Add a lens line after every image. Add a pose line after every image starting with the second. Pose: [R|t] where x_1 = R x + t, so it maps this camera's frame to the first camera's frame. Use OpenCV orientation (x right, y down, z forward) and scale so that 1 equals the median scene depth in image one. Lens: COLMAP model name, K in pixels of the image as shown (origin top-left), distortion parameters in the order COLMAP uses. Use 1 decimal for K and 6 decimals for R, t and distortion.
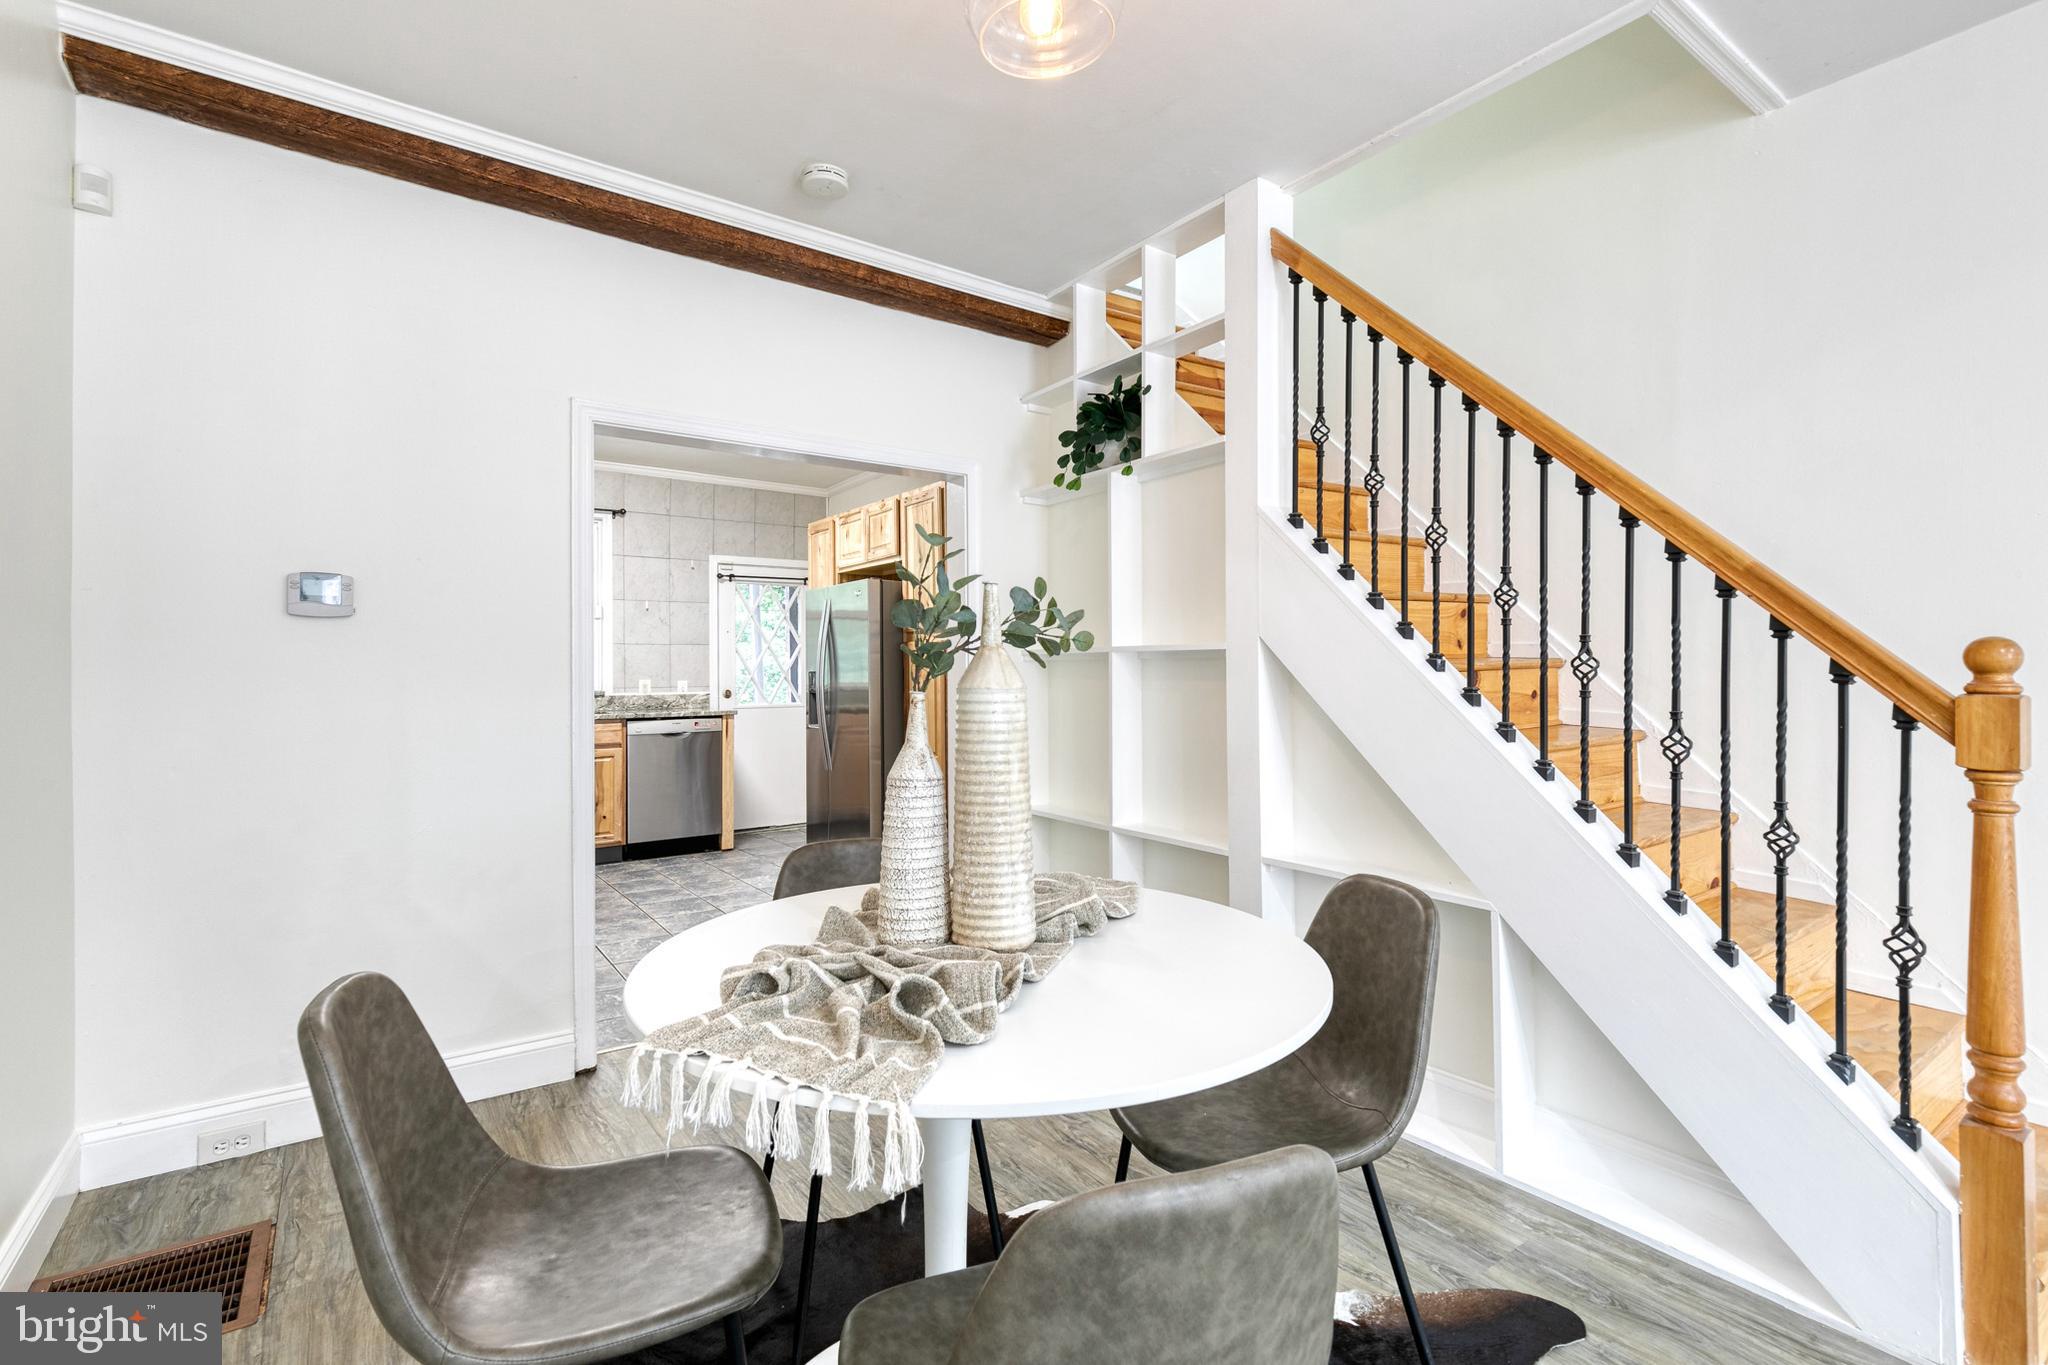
lens RADIAL K [[949.5, 0, 1036.8], [0, 949.5, 666.1], [0, 0, 1]] dist [0.012372, -0.000215]
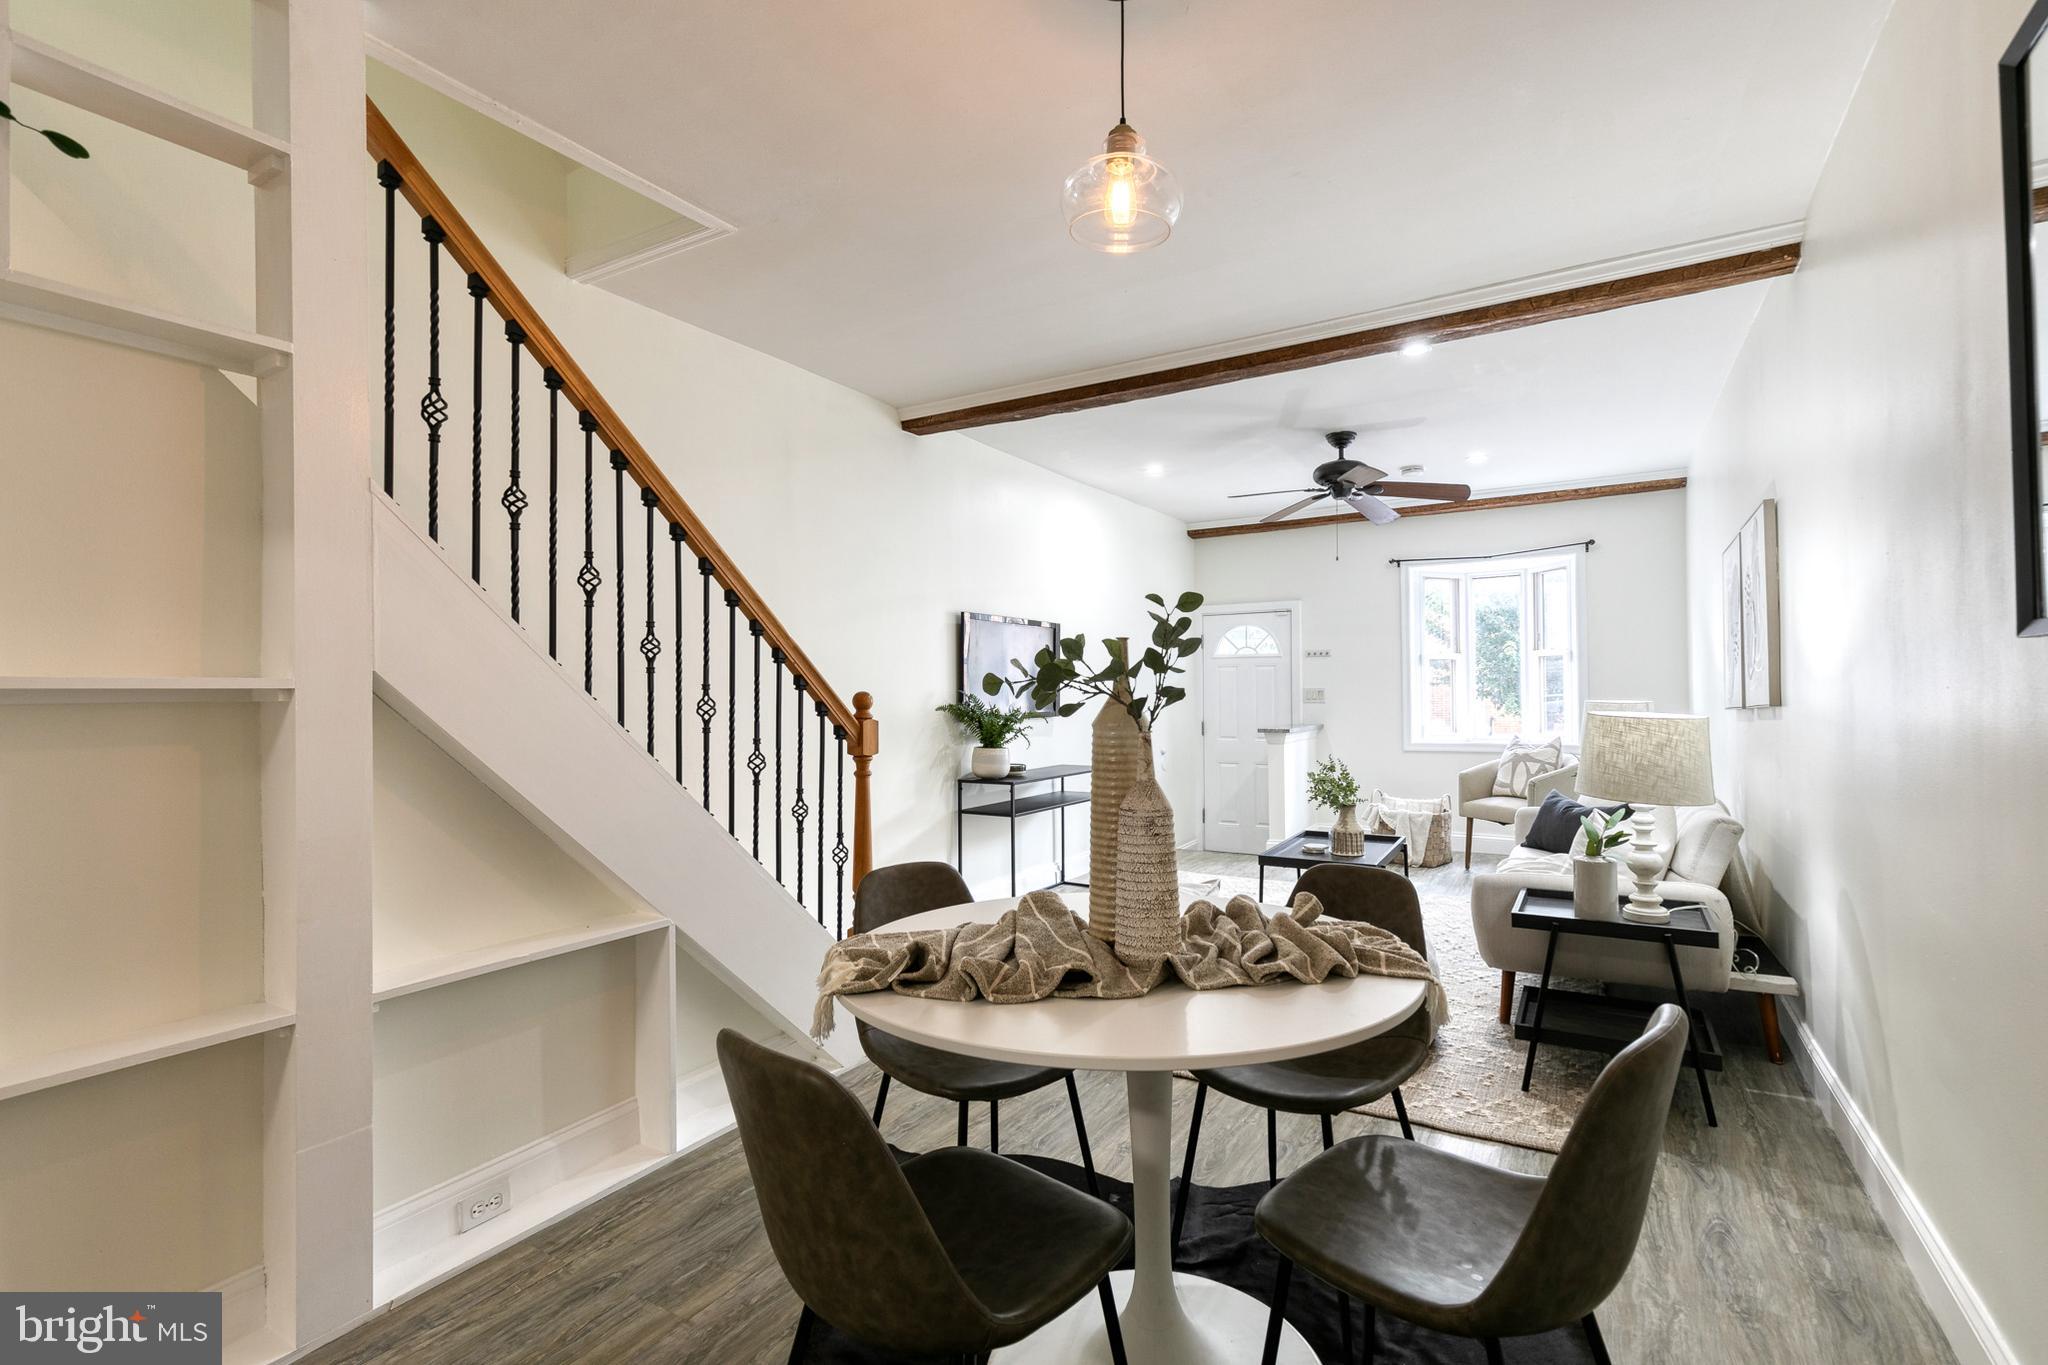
lens RADIAL K [[924.2, 0, 1037.7], [0, 924.2, 687.5], [0, 0, 1]] dist [0.011014, -0.002560]
pose [[-0.390204, 0.016478, 0.920581, -0.266714], [0.010396, 0.999855, -0.013490, -0.002339], [-0.920670, 0.004306, -0.390318, 0.385417]]
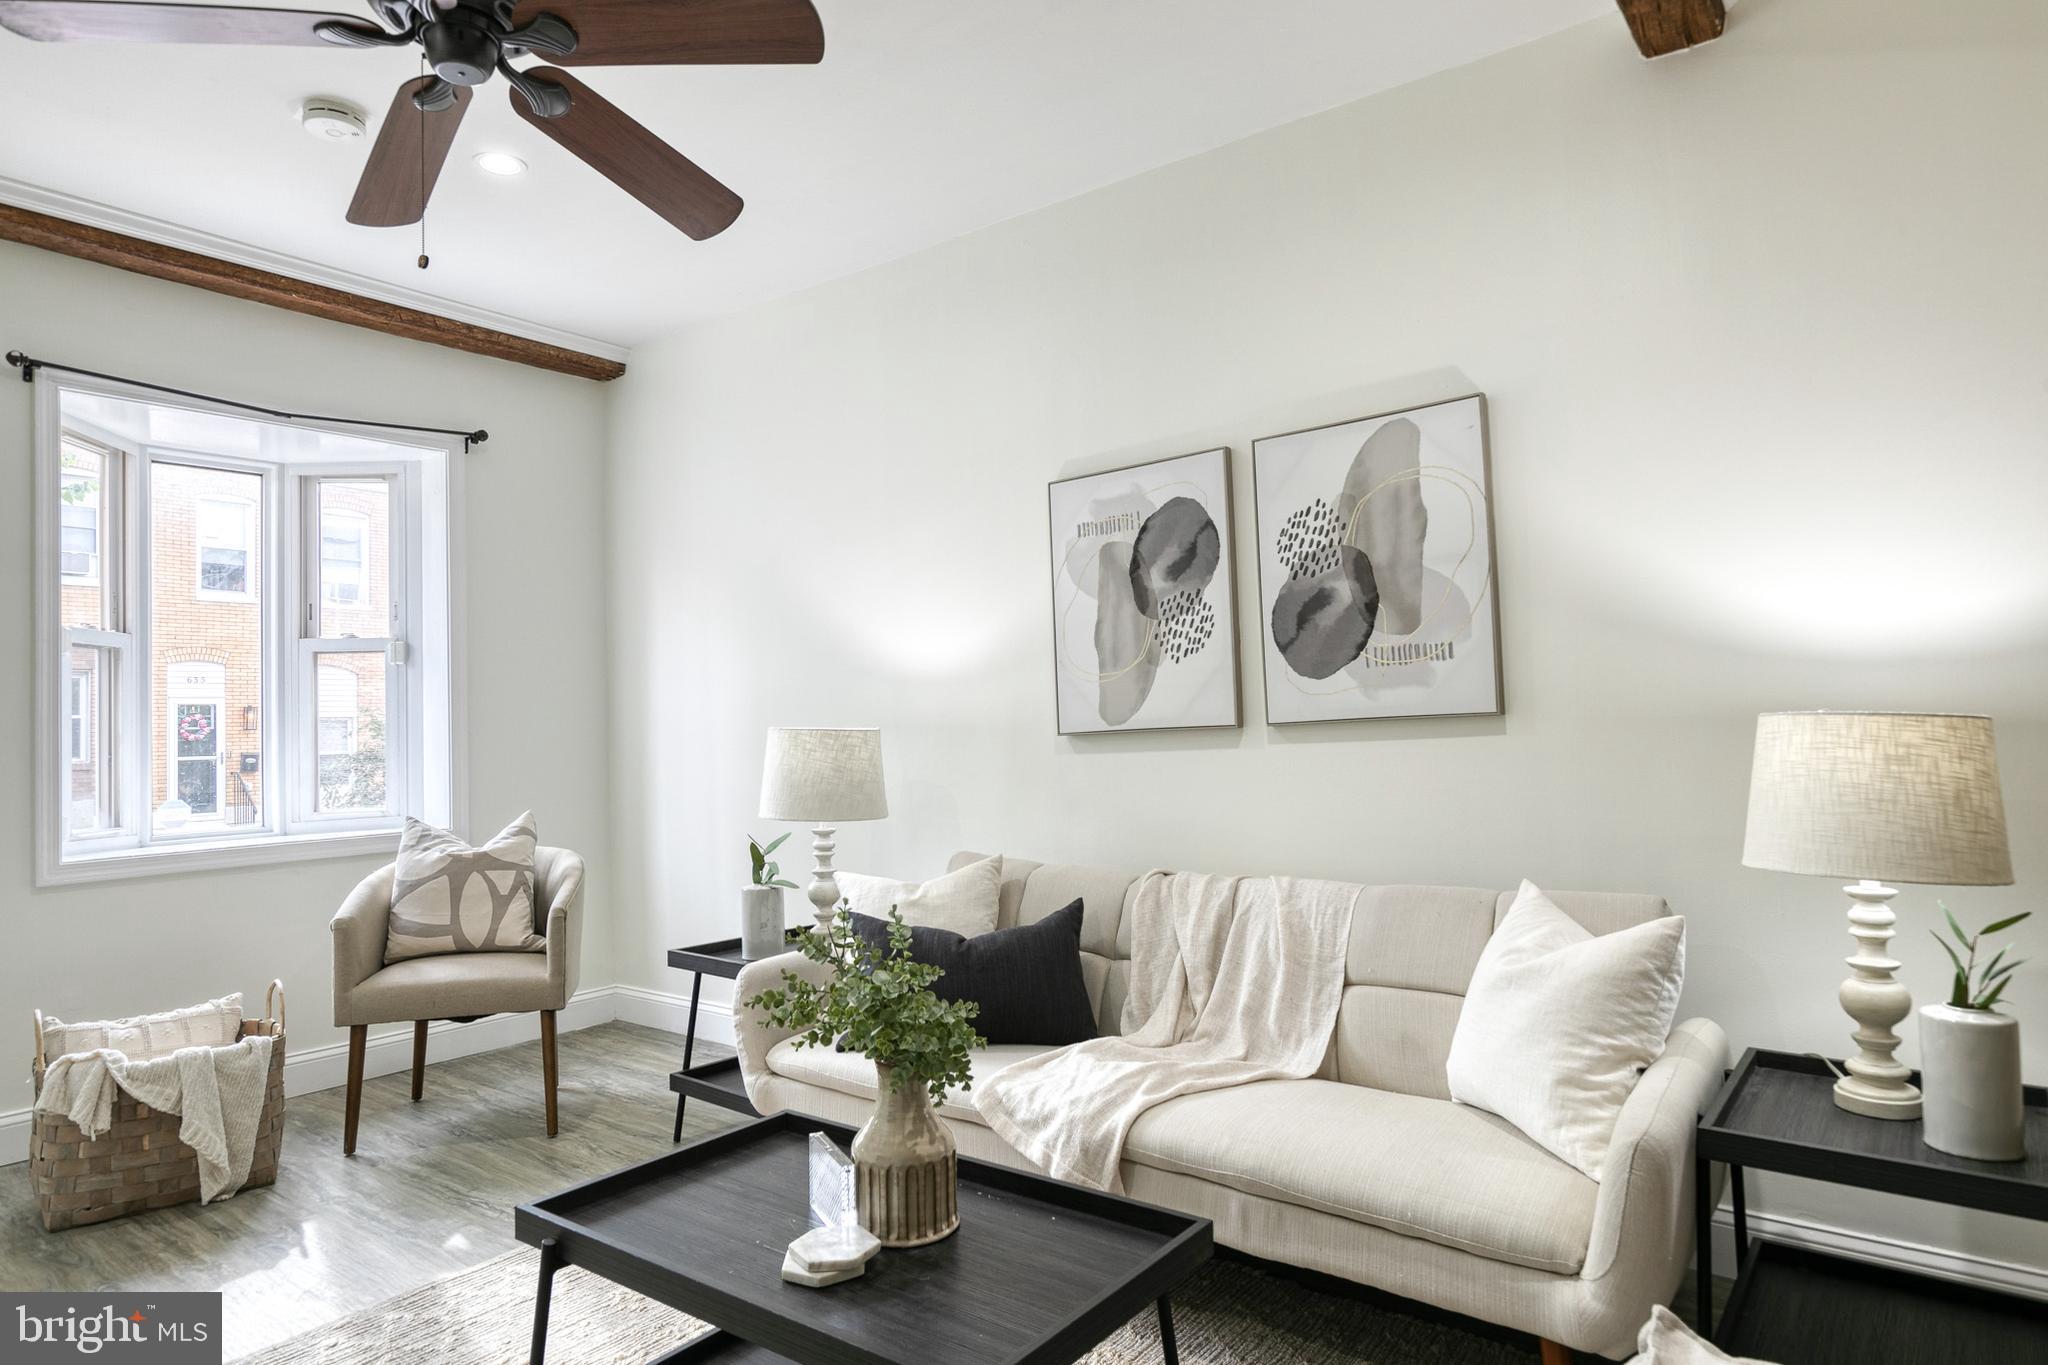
lens RADIAL K [[1199.0, 0, 1039.5], [0, 1199.0, 691.5], [0, 0, 1]] dist [0.004574, -0.001135]
pose [[-0.958487, 0.018654, -0.284527, 0.363980], [0.027240, 0.999284, -0.026250, 0.004141], [0.283834, -0.032911, -0.958309, 0.157320]]
